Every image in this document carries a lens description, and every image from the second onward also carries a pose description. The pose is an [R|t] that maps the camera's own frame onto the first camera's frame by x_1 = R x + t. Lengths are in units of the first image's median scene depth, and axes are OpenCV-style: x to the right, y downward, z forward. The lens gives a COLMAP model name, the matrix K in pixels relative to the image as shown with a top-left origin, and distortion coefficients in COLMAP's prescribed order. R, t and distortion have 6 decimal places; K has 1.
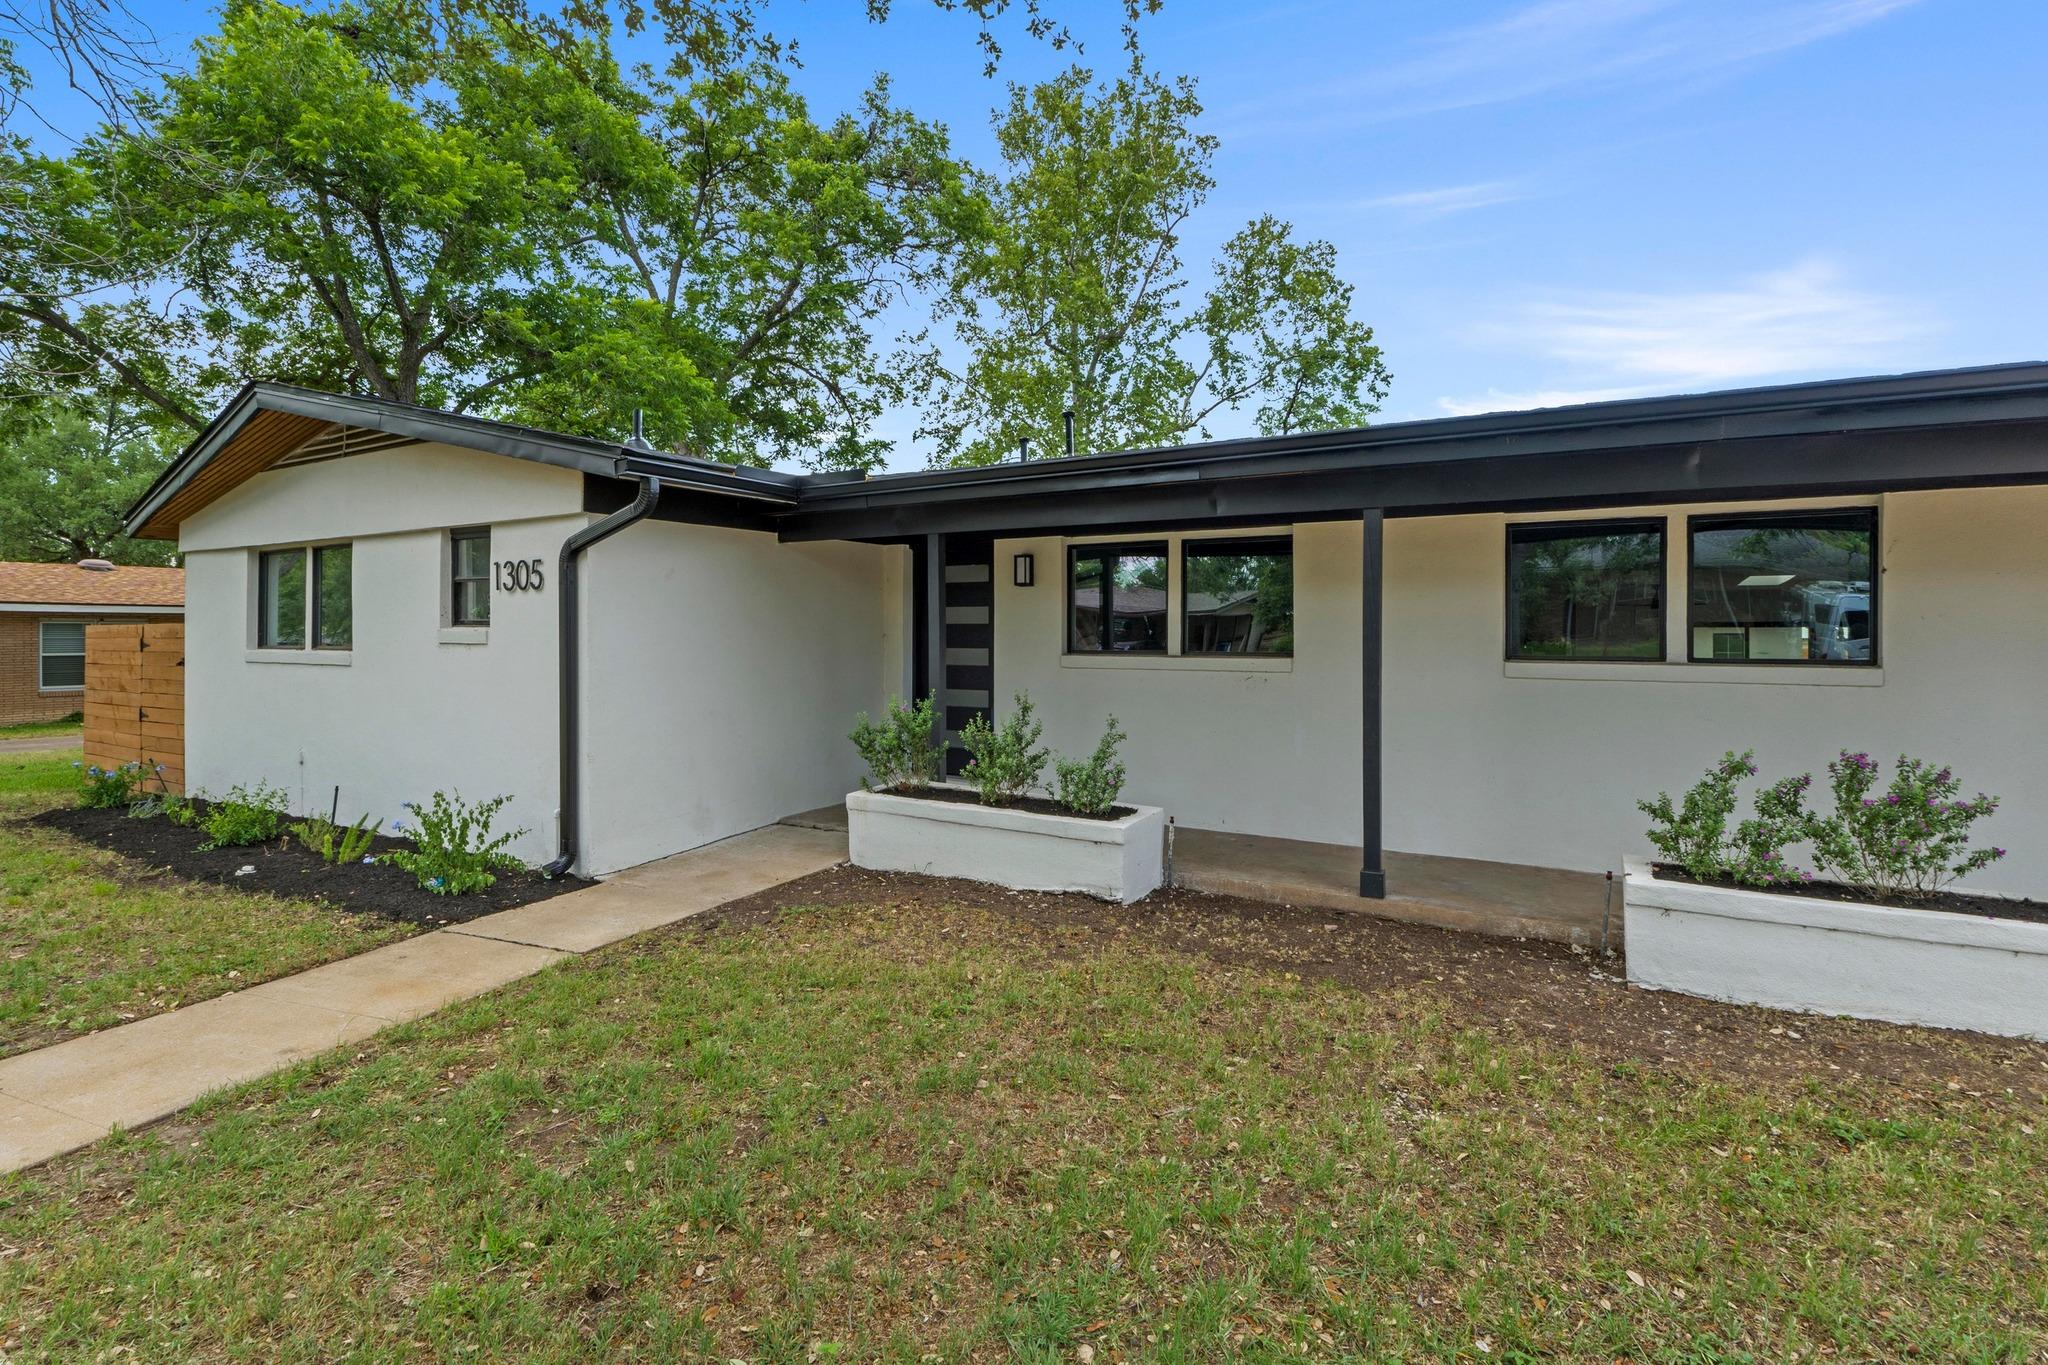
lens RADIAL K [[1004.3, 0, 1023.2], [0, 1004.3, 656.0], [0, 0, 1]] dist [0.000886, -0.000175]
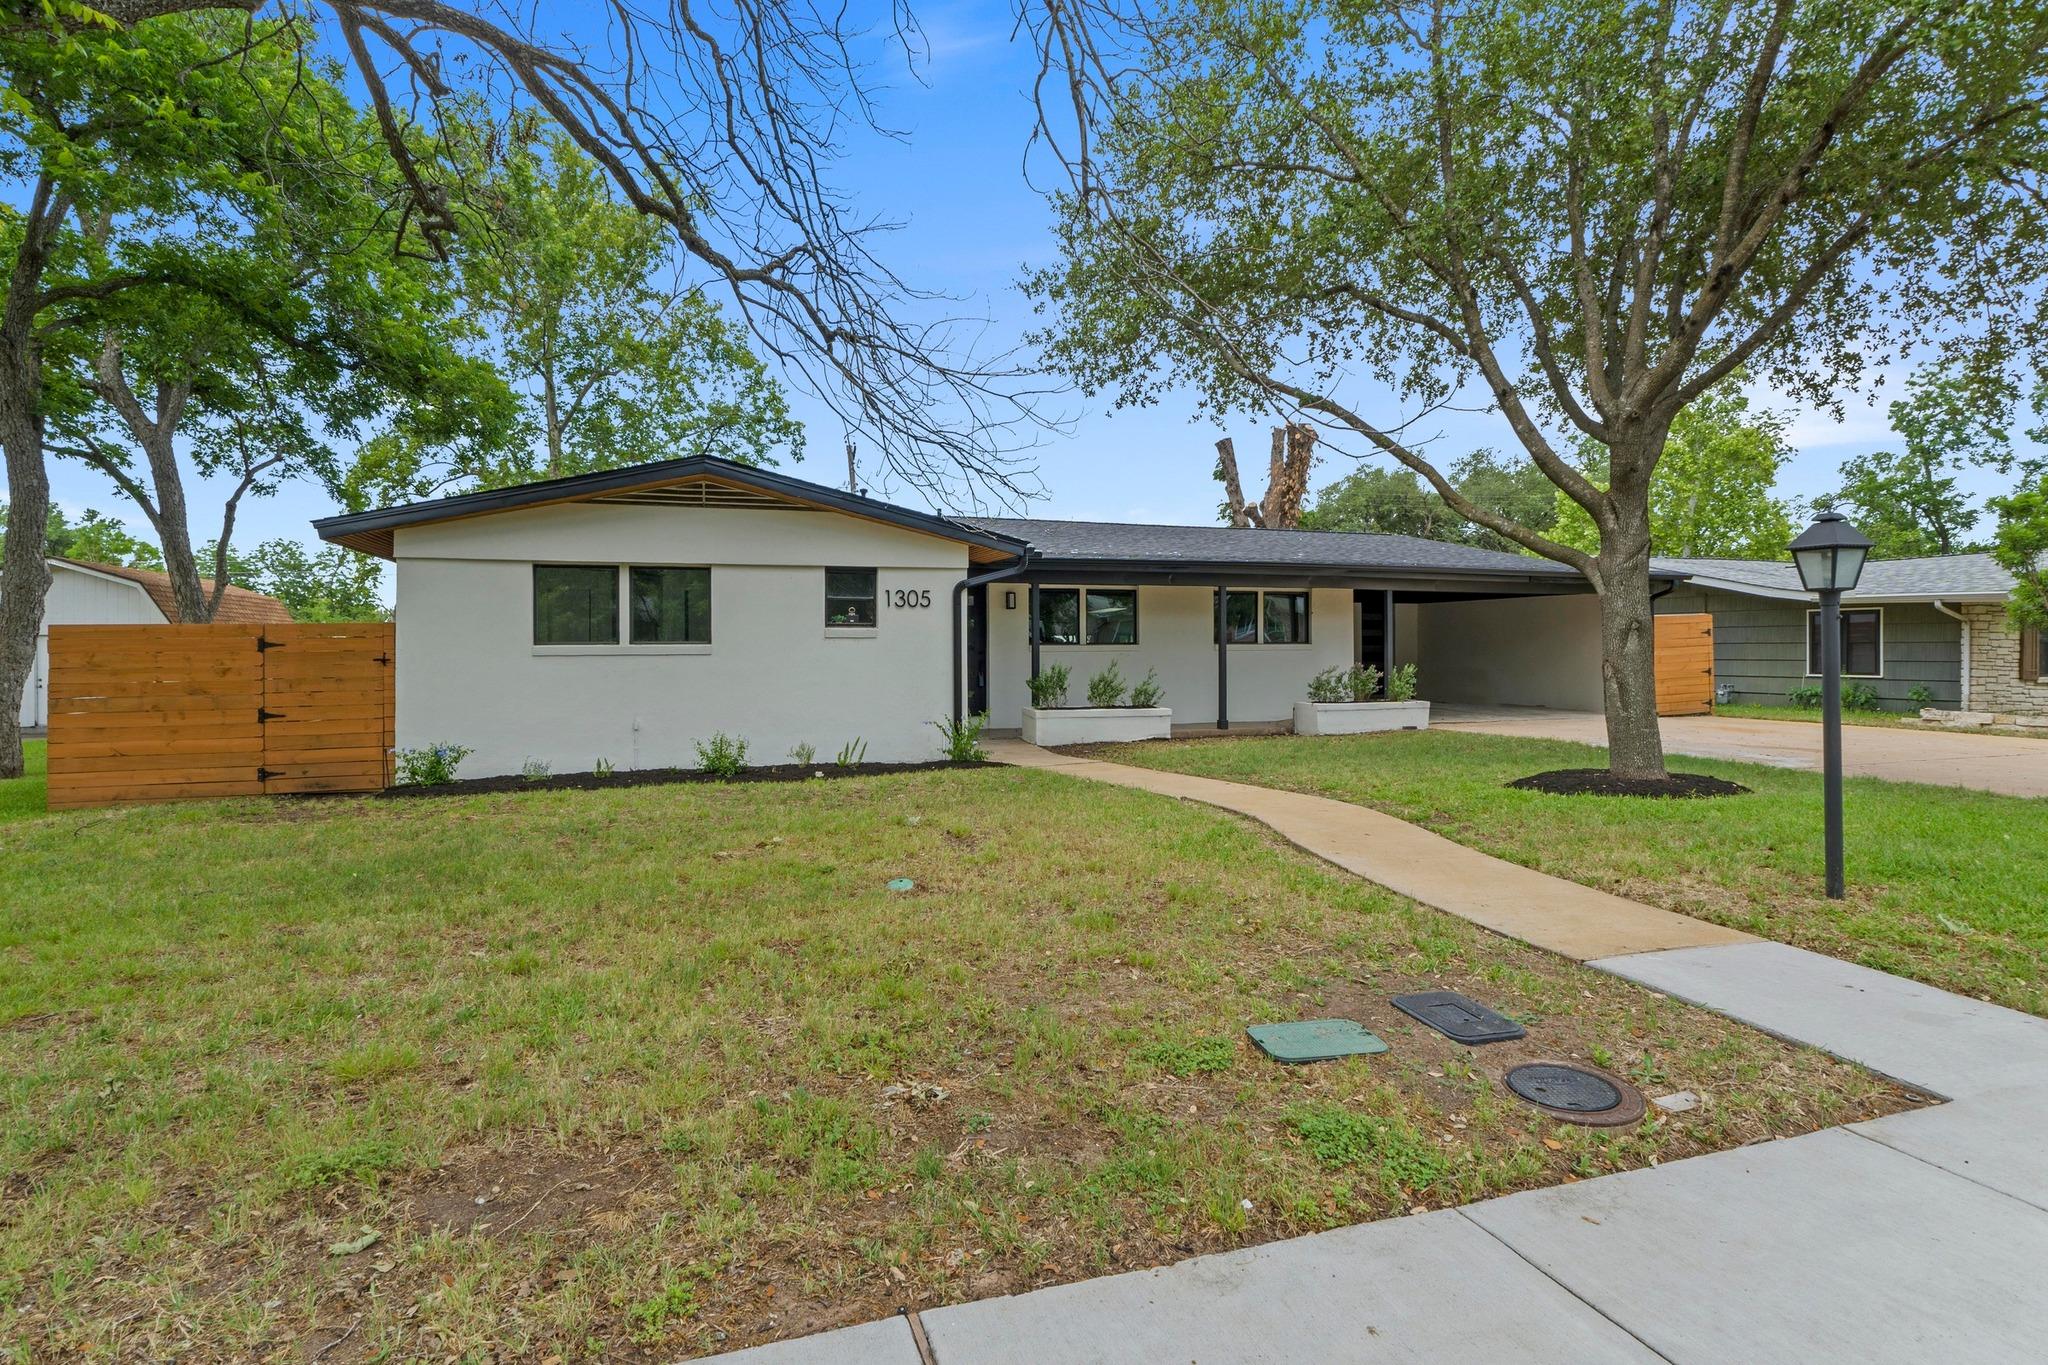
lens RADIAL K [[1059.1, 0, 1027.5], [0, 1059.1, 643.3], [0, 0, 1]] dist [0.001103, 0.000263]
pose [[0.652101, -0.002090, 0.758129, -0.815423], [0.024330, 0.999539, -0.018173, 0.016938], [-0.757742, 0.030296, 0.651851, -0.170206]]
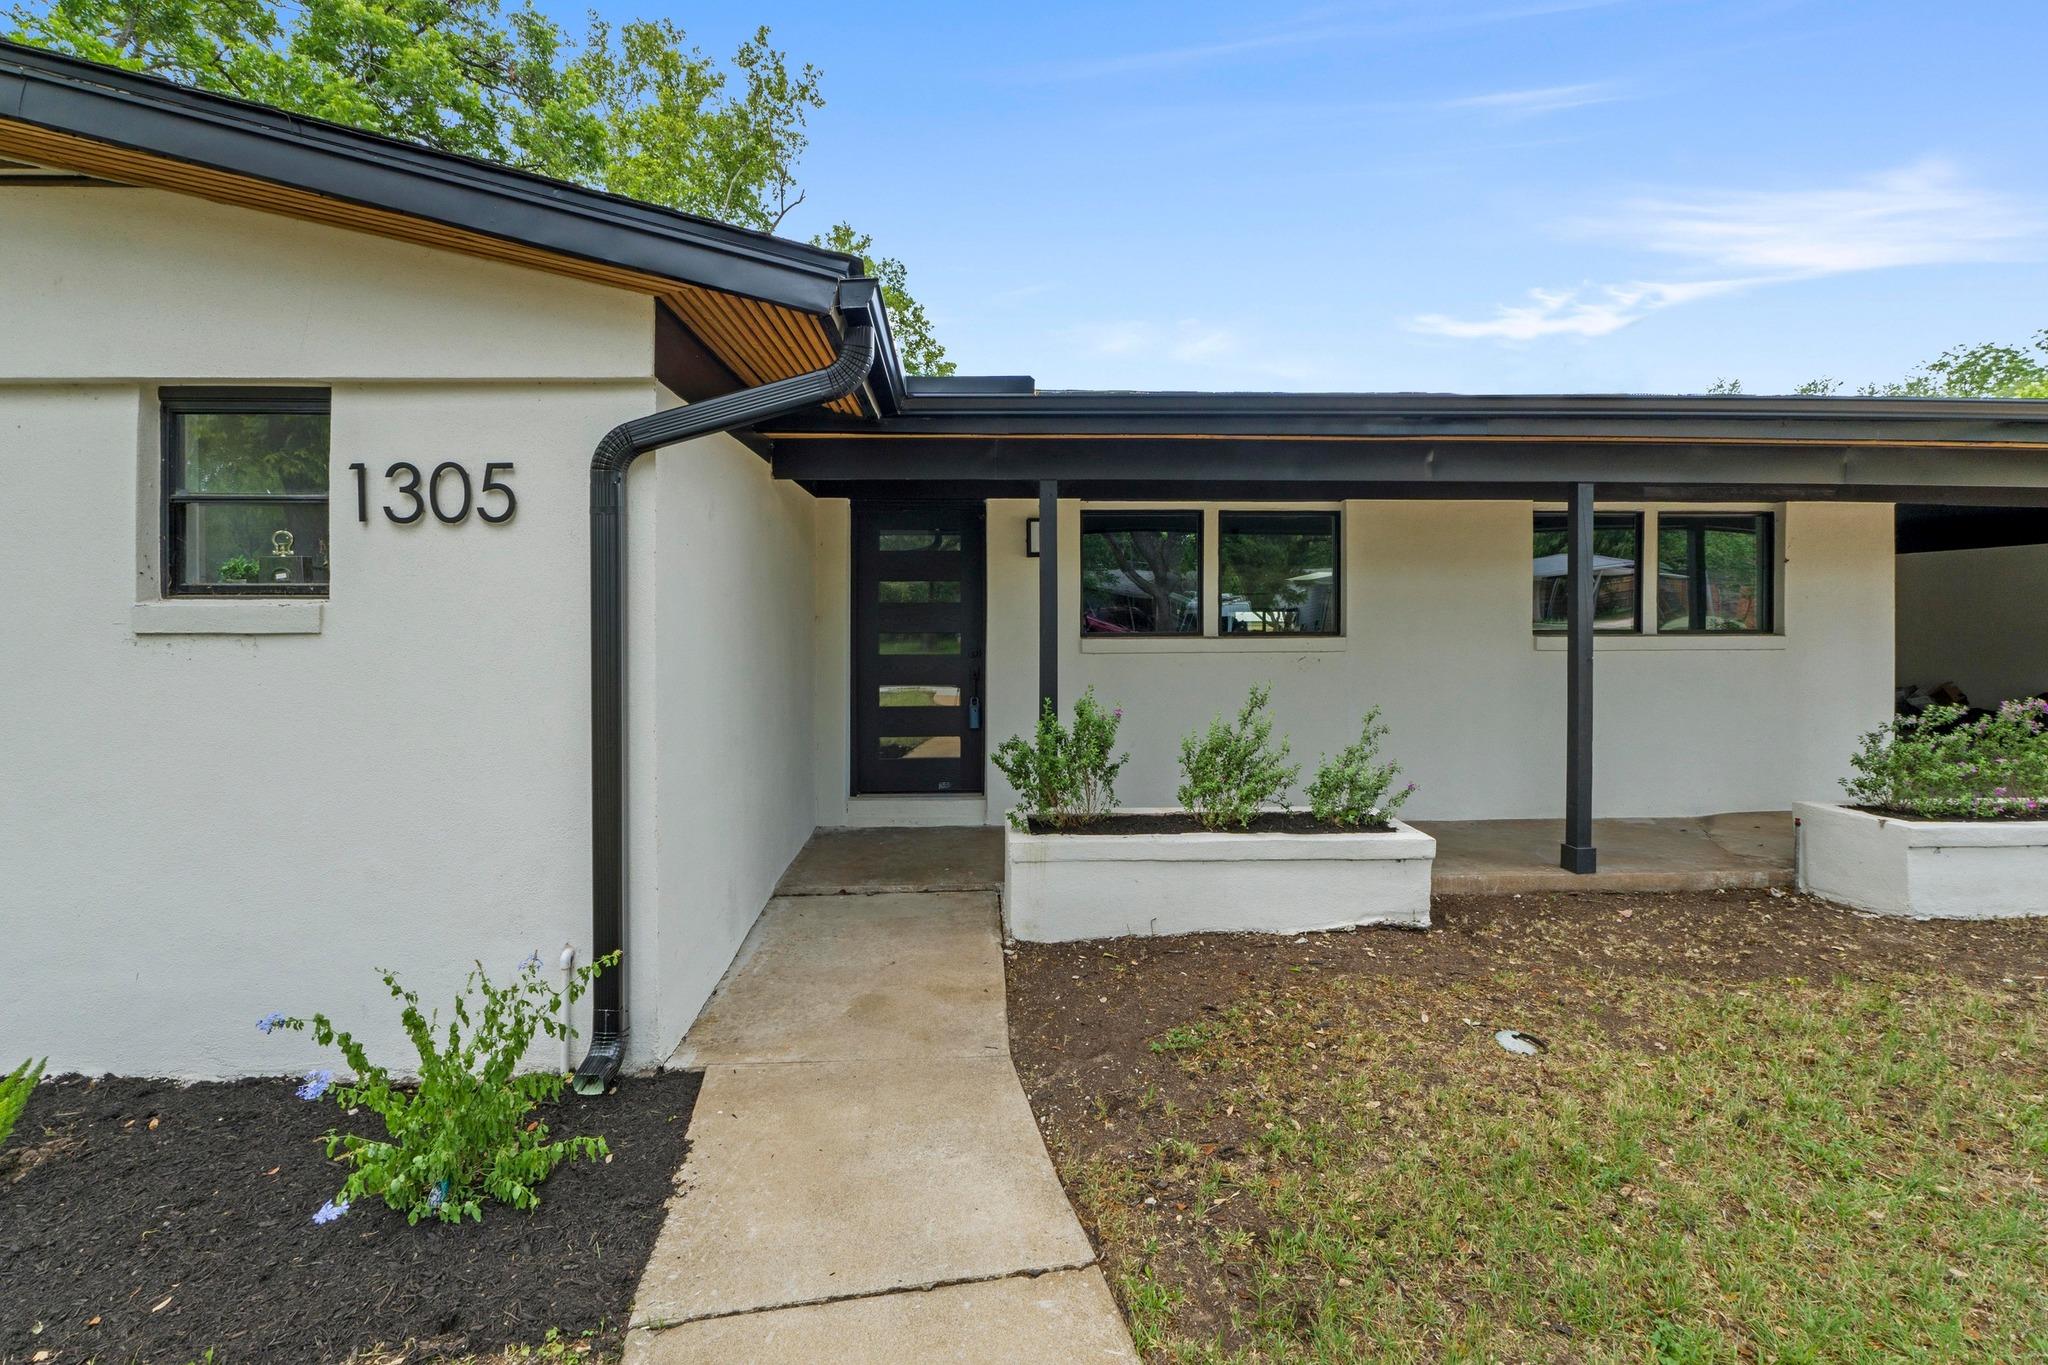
lens RADIAL K [[884.1, 0, 1016.3], [0, 884.1, 640.6], [0, 0, 1]] dist [-0.005558, -0.000596]
pose [[0.833962, -0.018476, 0.551513, -0.231366], [0.018224, 0.999816, 0.005937, -0.002495], [-0.551522, 0.005099, 0.834145, 0.220815]]
